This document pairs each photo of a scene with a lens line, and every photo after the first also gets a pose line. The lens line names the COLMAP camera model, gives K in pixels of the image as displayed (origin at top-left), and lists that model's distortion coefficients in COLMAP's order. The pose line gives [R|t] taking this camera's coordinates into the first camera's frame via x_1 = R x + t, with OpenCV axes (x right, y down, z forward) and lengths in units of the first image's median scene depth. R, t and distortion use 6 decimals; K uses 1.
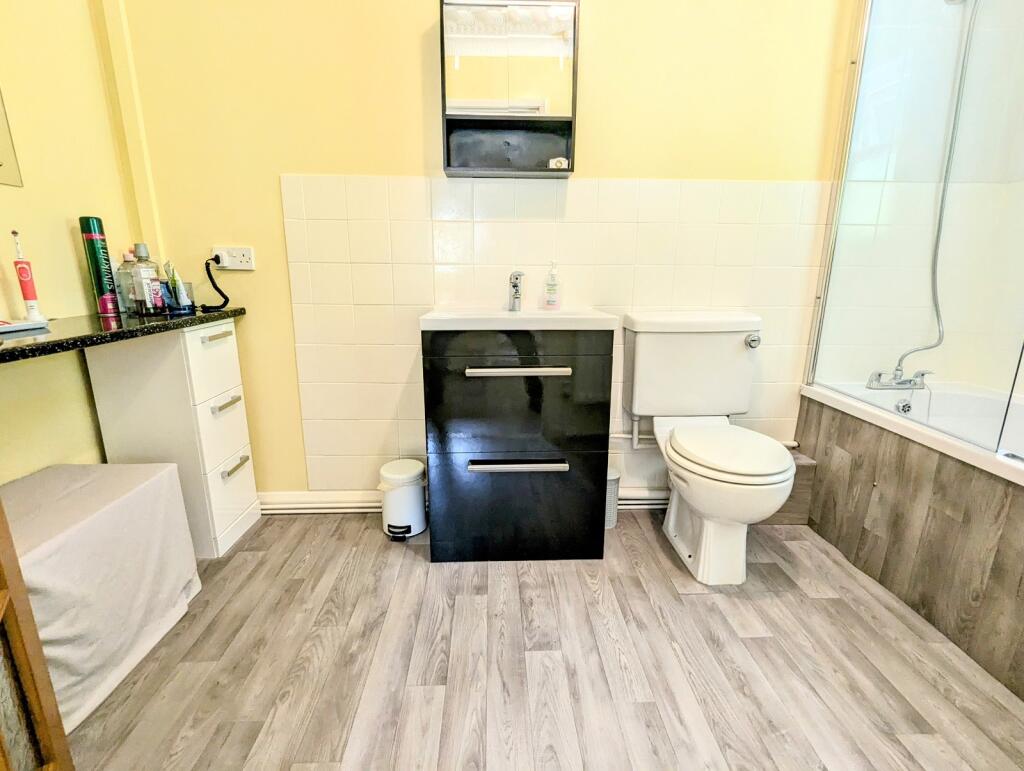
lens RADIAL K [[486.3, 0, 507.0], [0, 486.3, 387.4], [0, 0, 1]] dist [-0.004831, 0.004053]
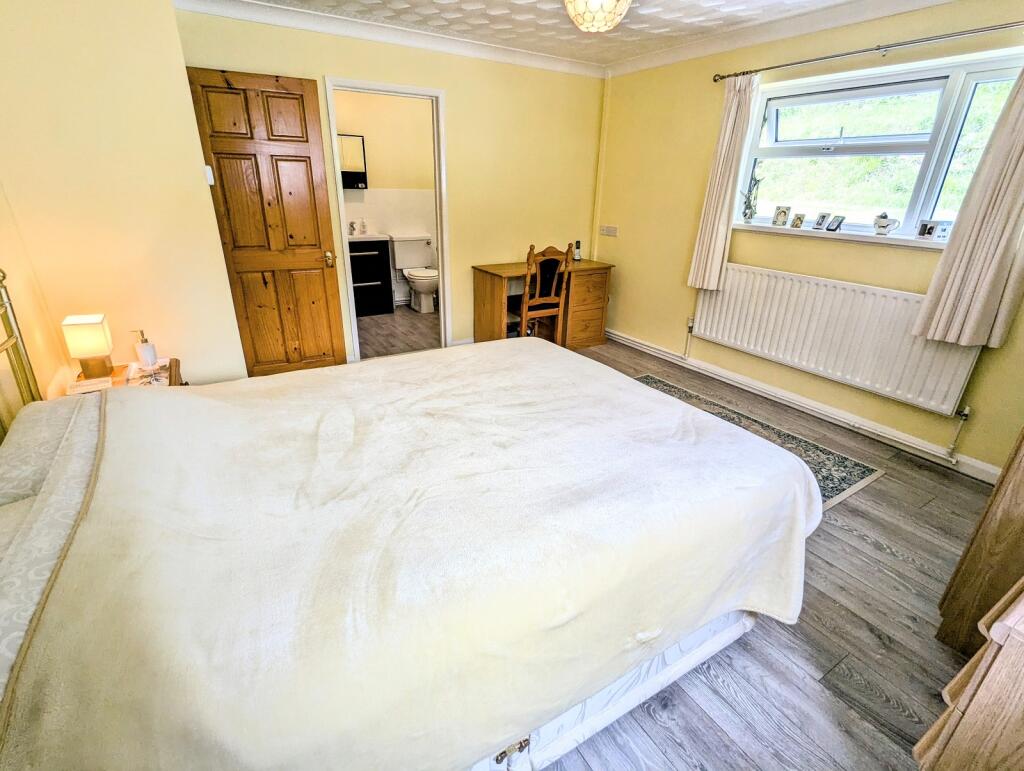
lens RADIAL K [[486.3, 0, 513.1], [0, 486.3, 386.2], [0, 0, 1]] dist [-0.004831, 0.004053]
pose [[0.858489, -0.178365, 0.480814, -0.752124], [0.103571, 0.978550, 0.178081, 0.329022], [-0.502264, -0.103083, 0.858548, -2.193653]]
